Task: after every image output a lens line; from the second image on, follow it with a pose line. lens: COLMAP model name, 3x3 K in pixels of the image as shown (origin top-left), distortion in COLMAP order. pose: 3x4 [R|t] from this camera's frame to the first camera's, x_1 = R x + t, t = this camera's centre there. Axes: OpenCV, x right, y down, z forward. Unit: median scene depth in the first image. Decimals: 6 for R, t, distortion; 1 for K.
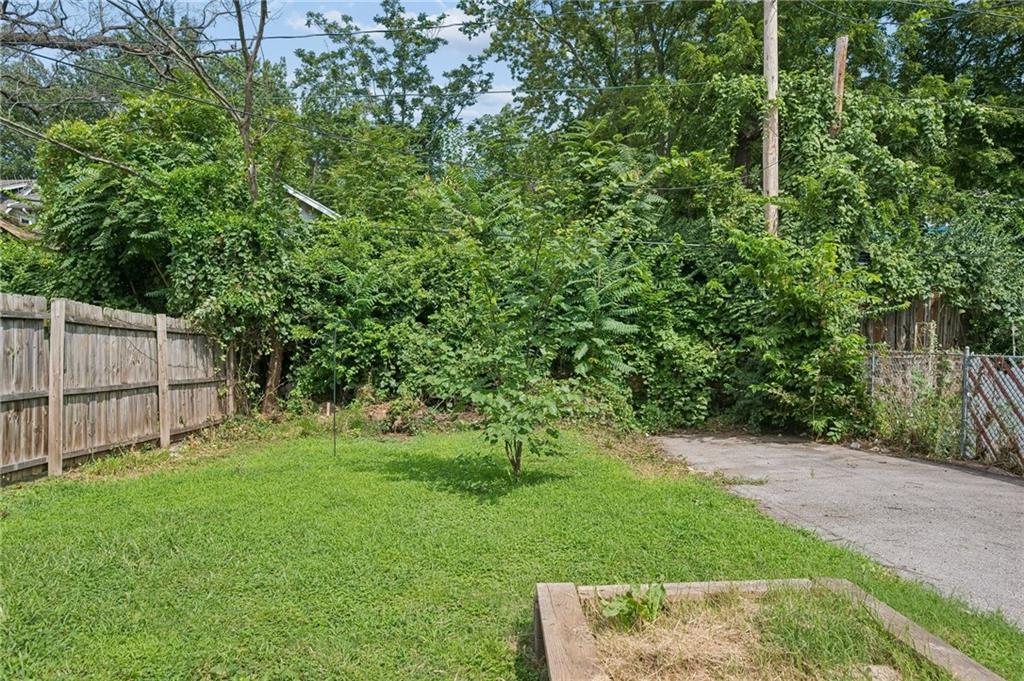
lens RADIAL K [[672.1, 0, 510.5], [0, 672.1, 359.3], [0, 0, 1]] dist [-0.001576, -0.000868]
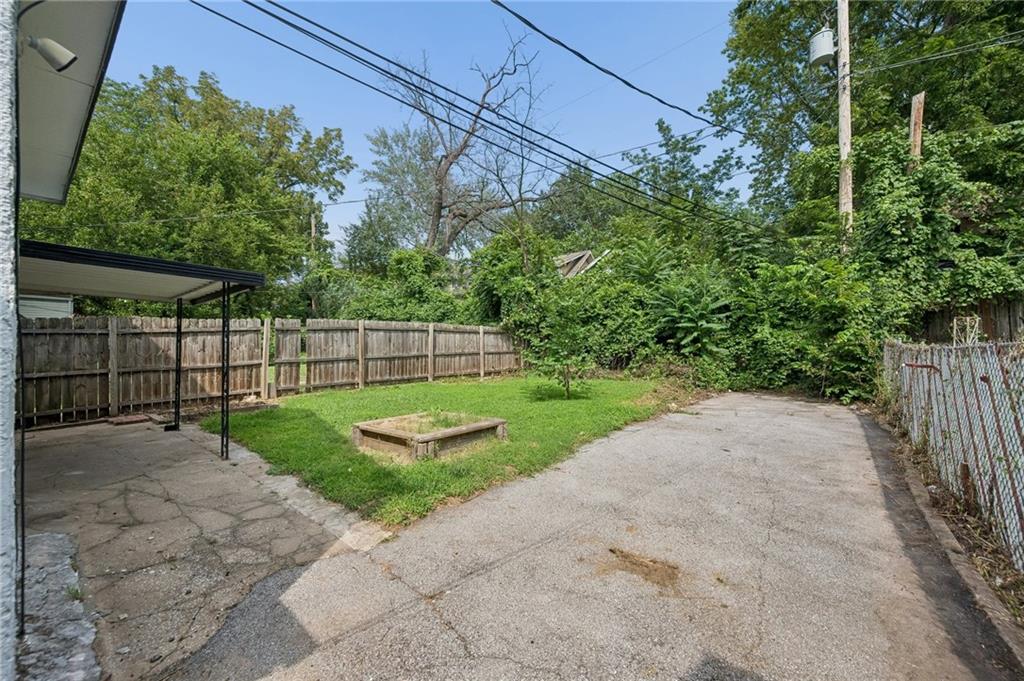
lens RADIAL K [[404.3, 0, 512.0], [0, 404.3, 340.5], [0, 0, 1]] dist [0.000446, 0.000004]
pose [[0.772600, 0.002329, -0.634889, 0.389567], [-0.005757, 0.999978, -0.003337, -0.003516], [0.634867, 0.006233, 0.772596, -0.087917]]
